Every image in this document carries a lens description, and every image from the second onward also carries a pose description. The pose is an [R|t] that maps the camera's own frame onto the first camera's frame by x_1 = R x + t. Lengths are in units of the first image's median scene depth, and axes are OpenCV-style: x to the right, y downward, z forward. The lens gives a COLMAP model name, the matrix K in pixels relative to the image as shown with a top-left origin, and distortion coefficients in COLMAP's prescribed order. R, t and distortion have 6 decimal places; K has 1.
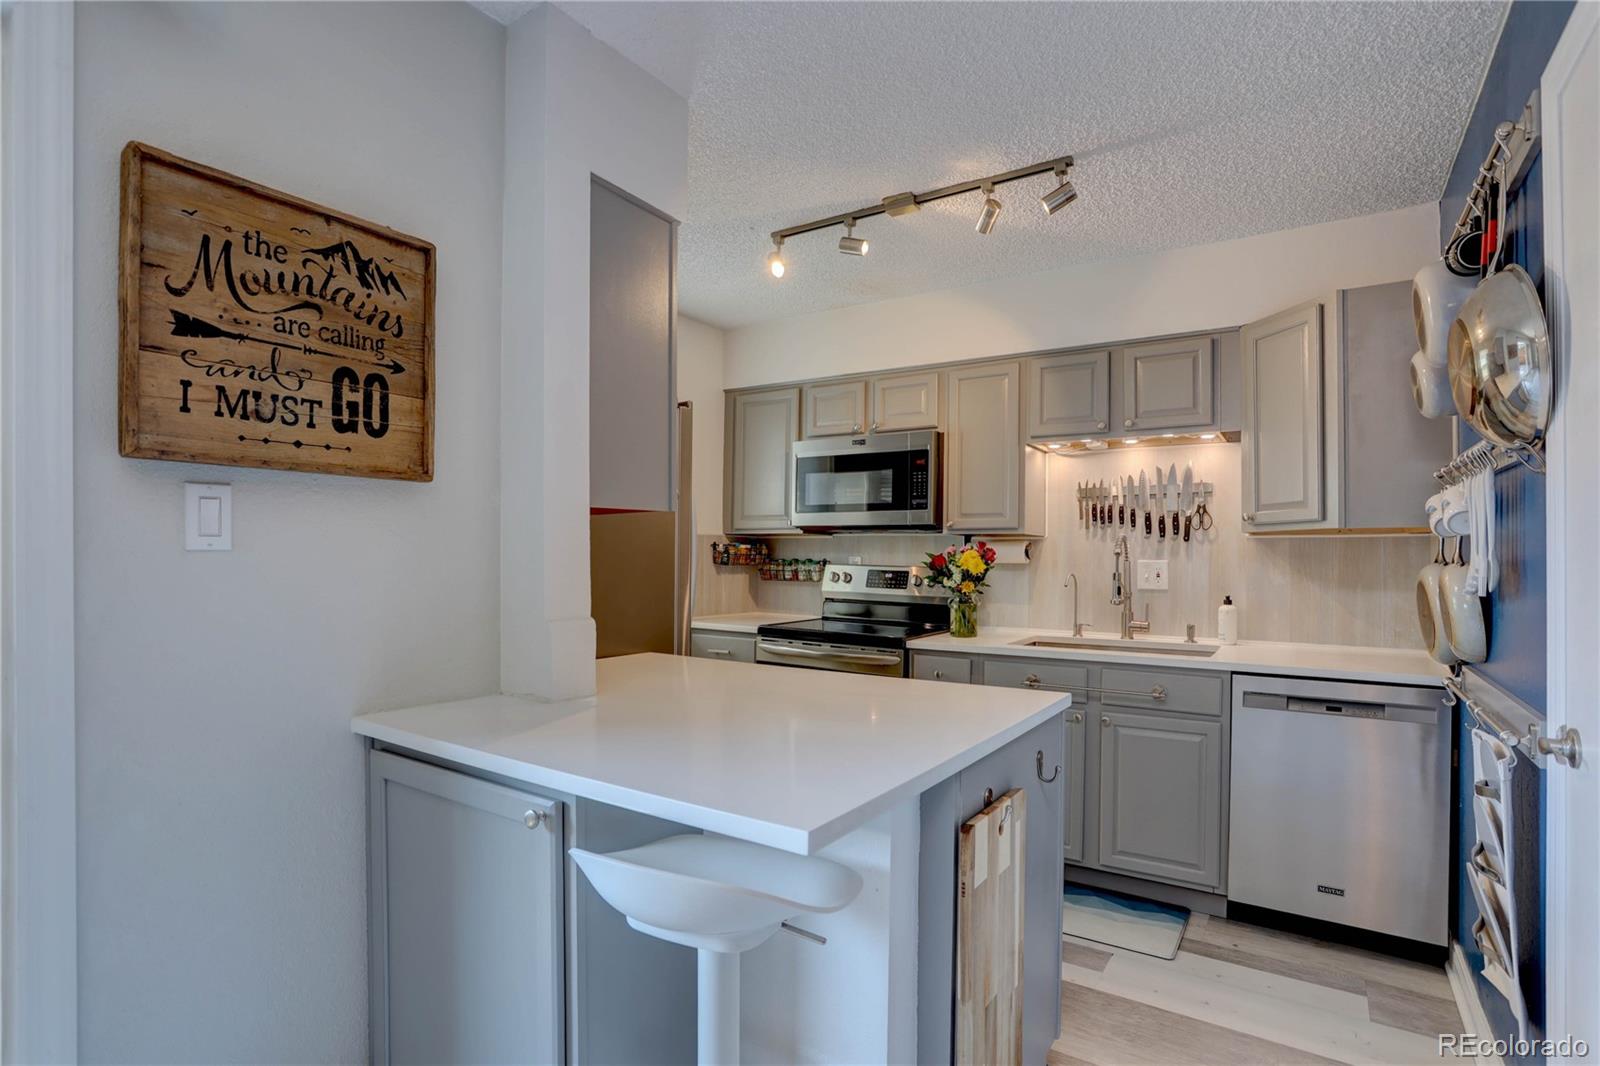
lens RADIAL K [[801.2, 0, 800.3], [0, 801.2, 548.0], [0, 0, 1]] dist [-0.066431, 0.028644]
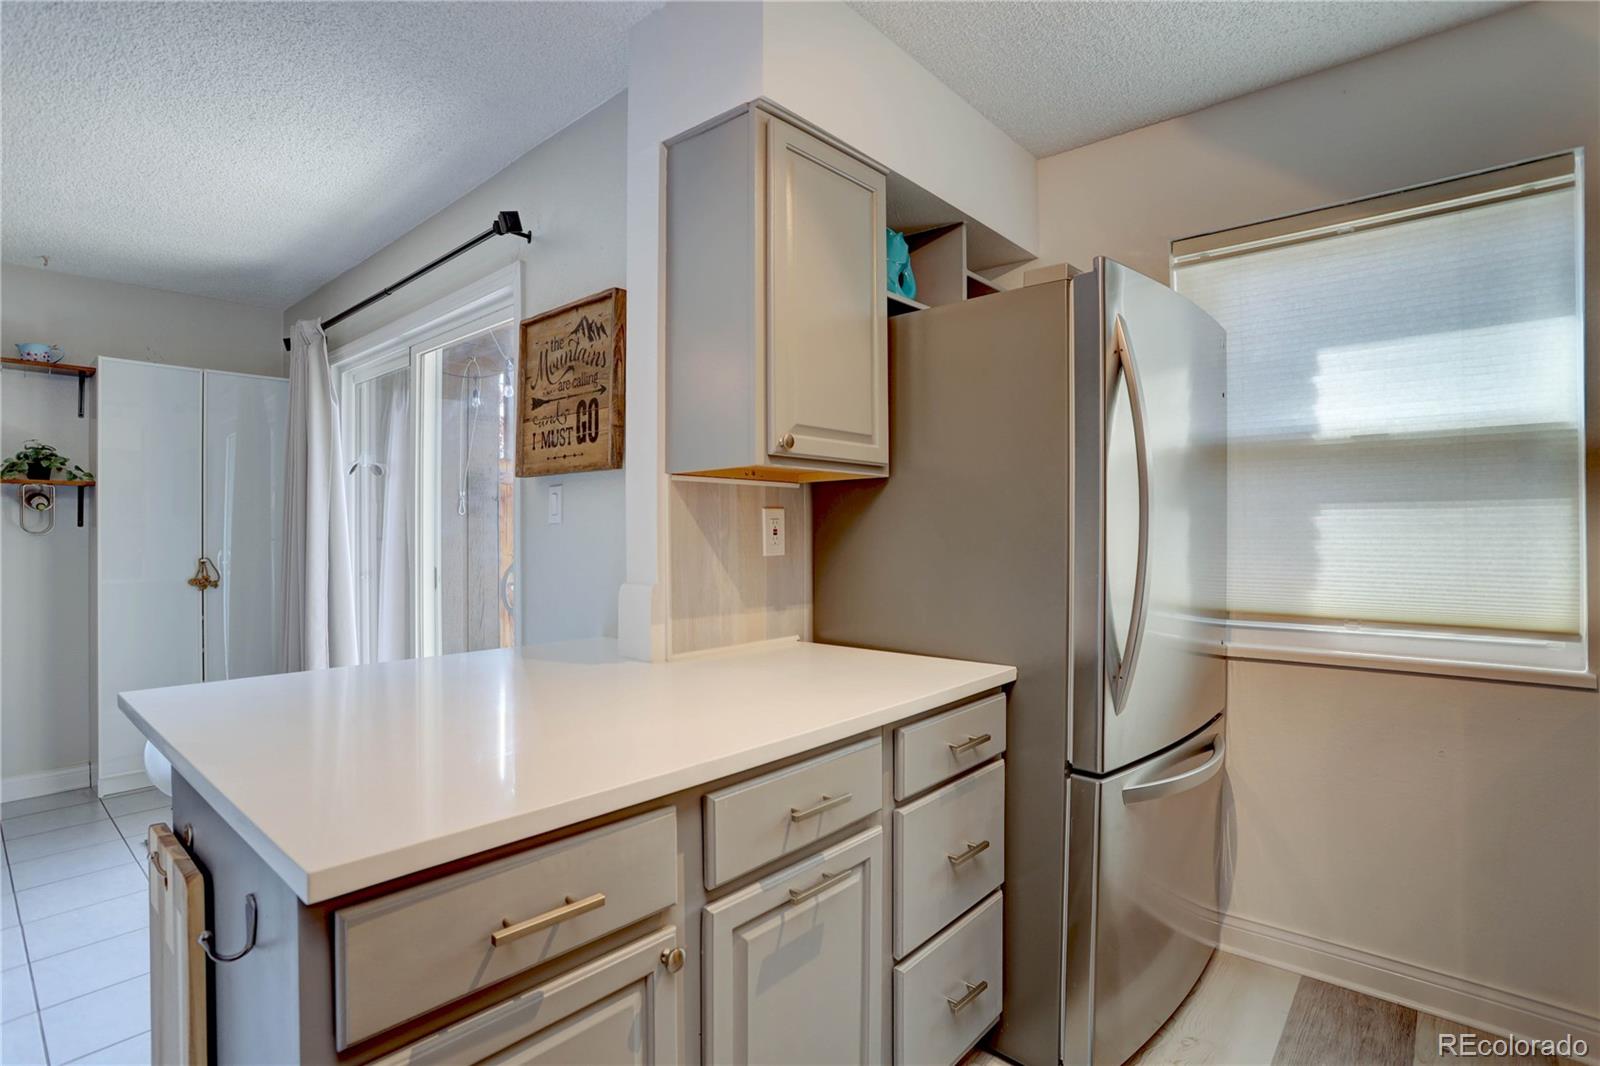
lens RADIAL K [[784.6, 0, 796.4], [0, 784.6, 530.0], [0, 0, 1]] dist [-0.064930, 0.026541]
pose [[-0.134833, -0.011249, -0.990804, 0.480054], [0.009428, 0.999876, -0.012635, 0.023902], [0.990823, -0.011045, -0.134710, 0.909560]]
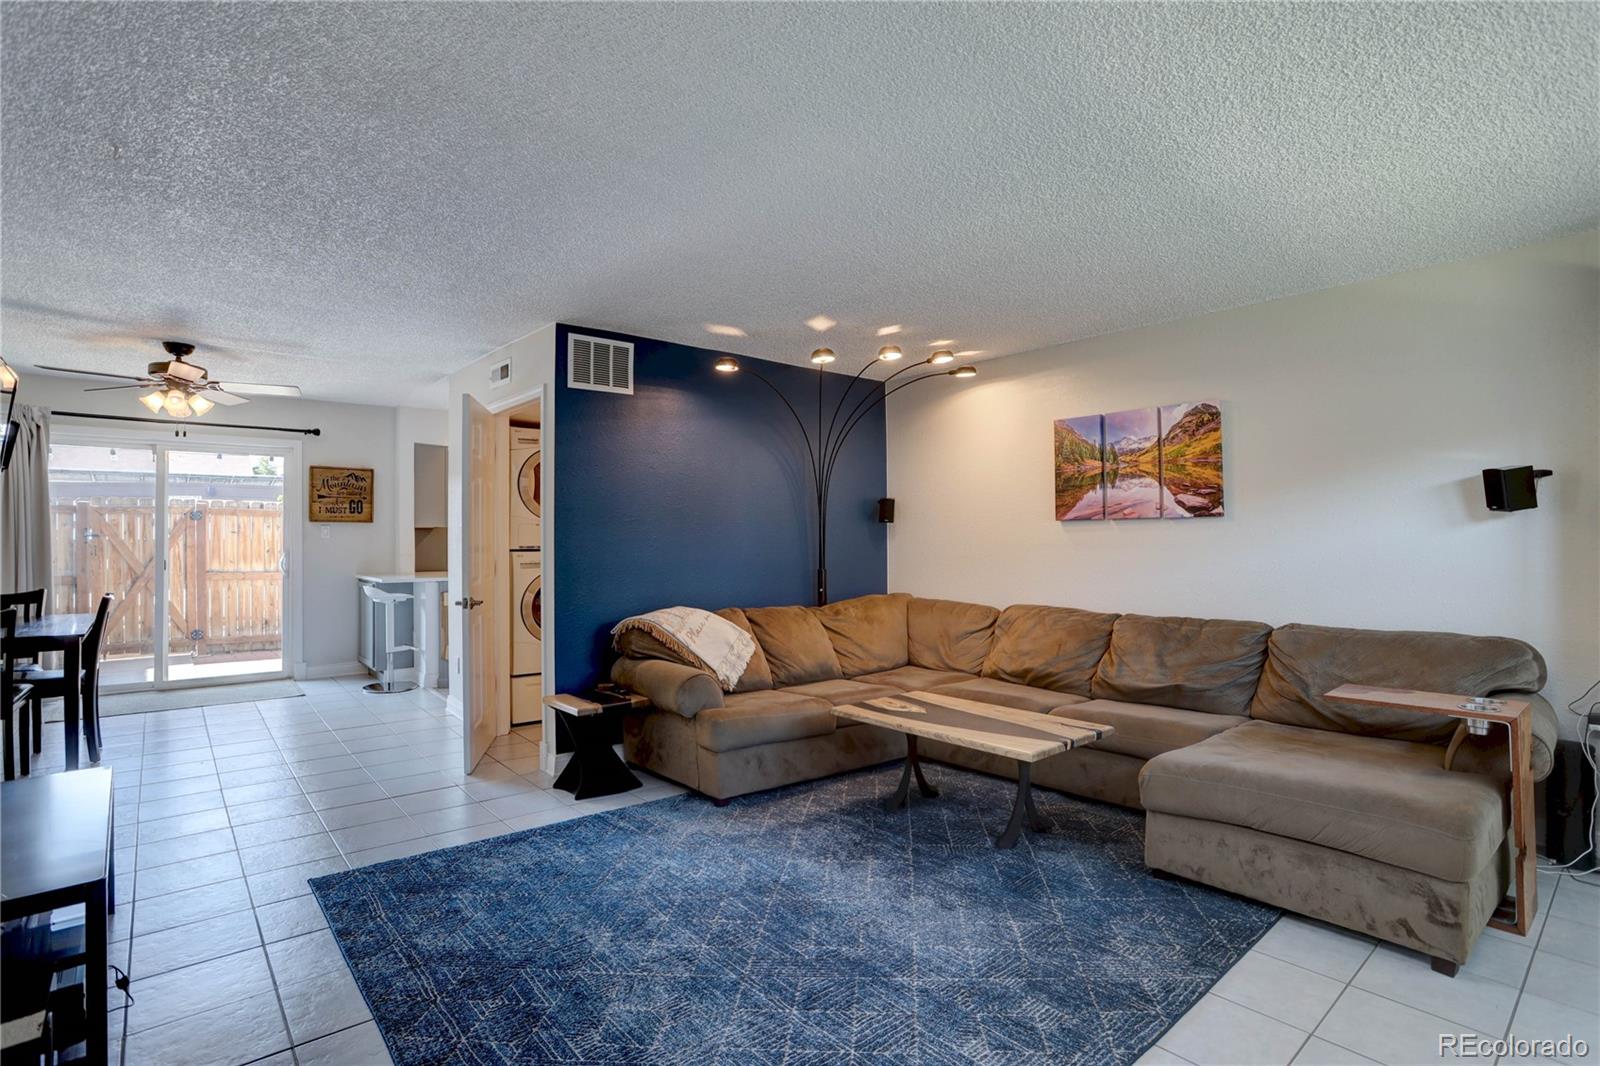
lens RADIAL K [[784.6, 0, 796.4], [0, 784.6, 530.0], [0, 0, 1]] dist [-0.064930, 0.026541]
pose [[0.955671, -0.006107, -0.294373, 1.911178], [0.004937, 0.999977, -0.004718, -0.006153], [0.294395, 0.003056, 0.955679, -1.516390]]
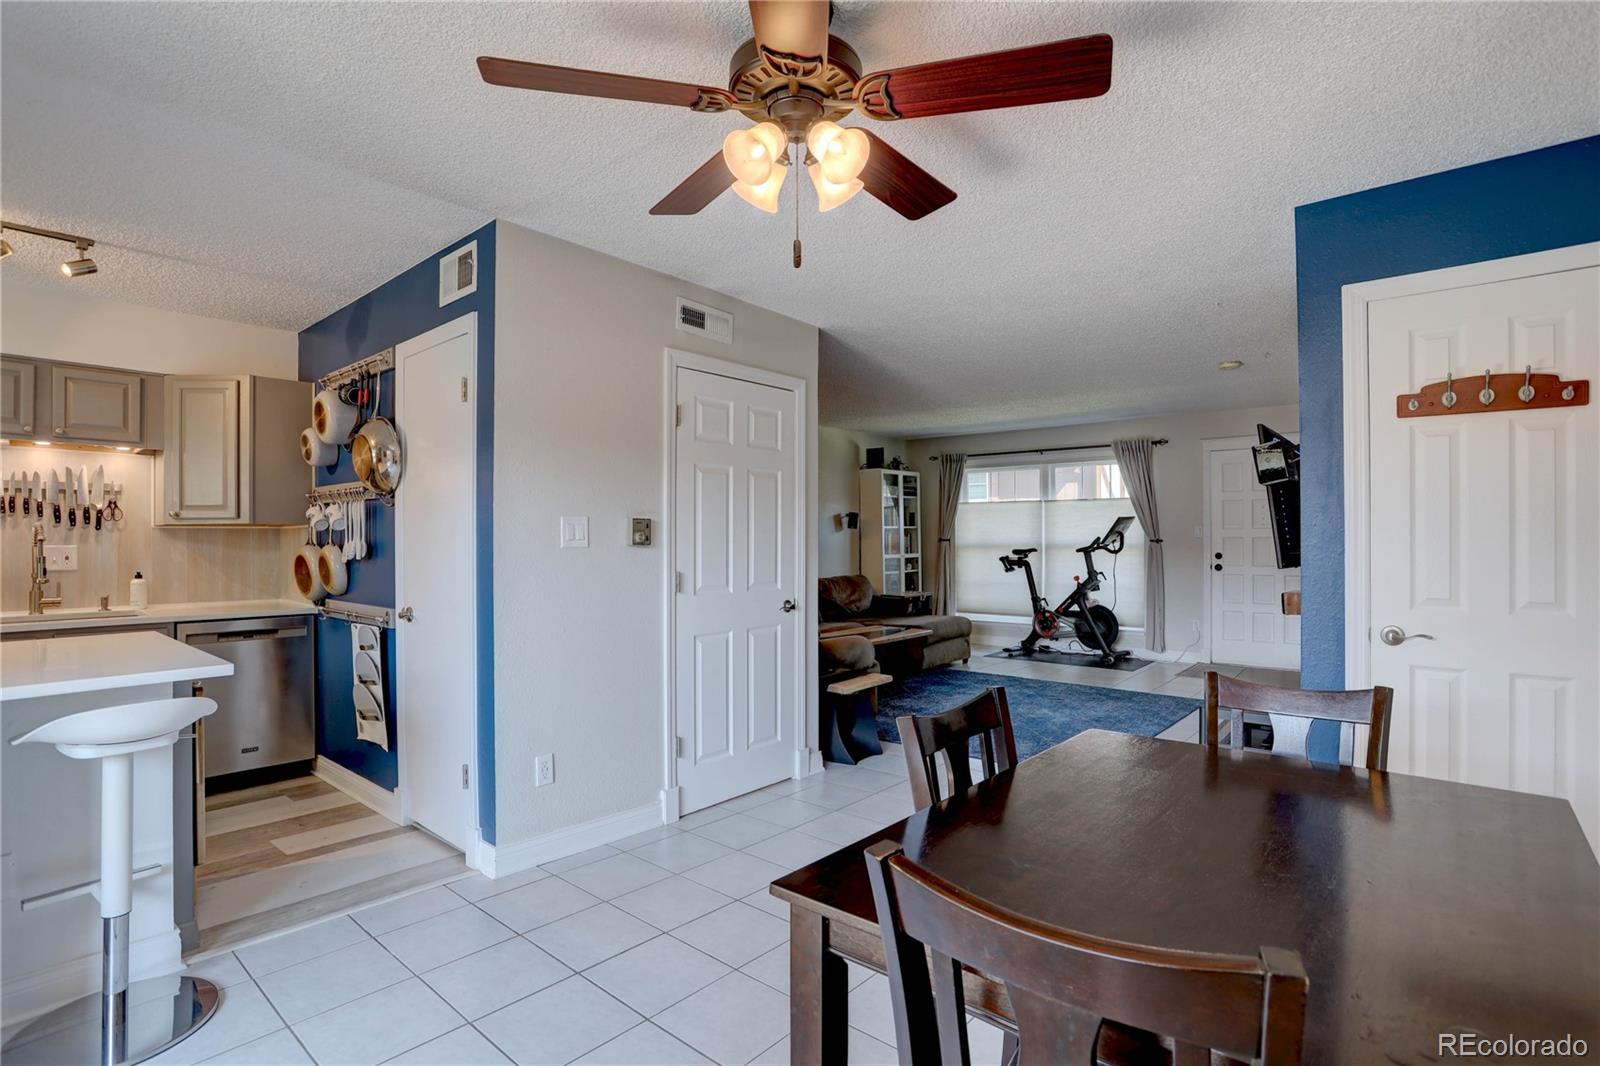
lens RADIAL K [[780.5, 0, 806.5], [0, 780.5, 537.7], [0, 0, 1]] dist [-0.065480, 0.027979]
pose [[0.127389, -0.003240, 0.991848, -0.662547], [-0.005716, 0.999976, 0.004001, -0.008874], [-0.991836, -0.006179, 0.127367, -0.309470]]
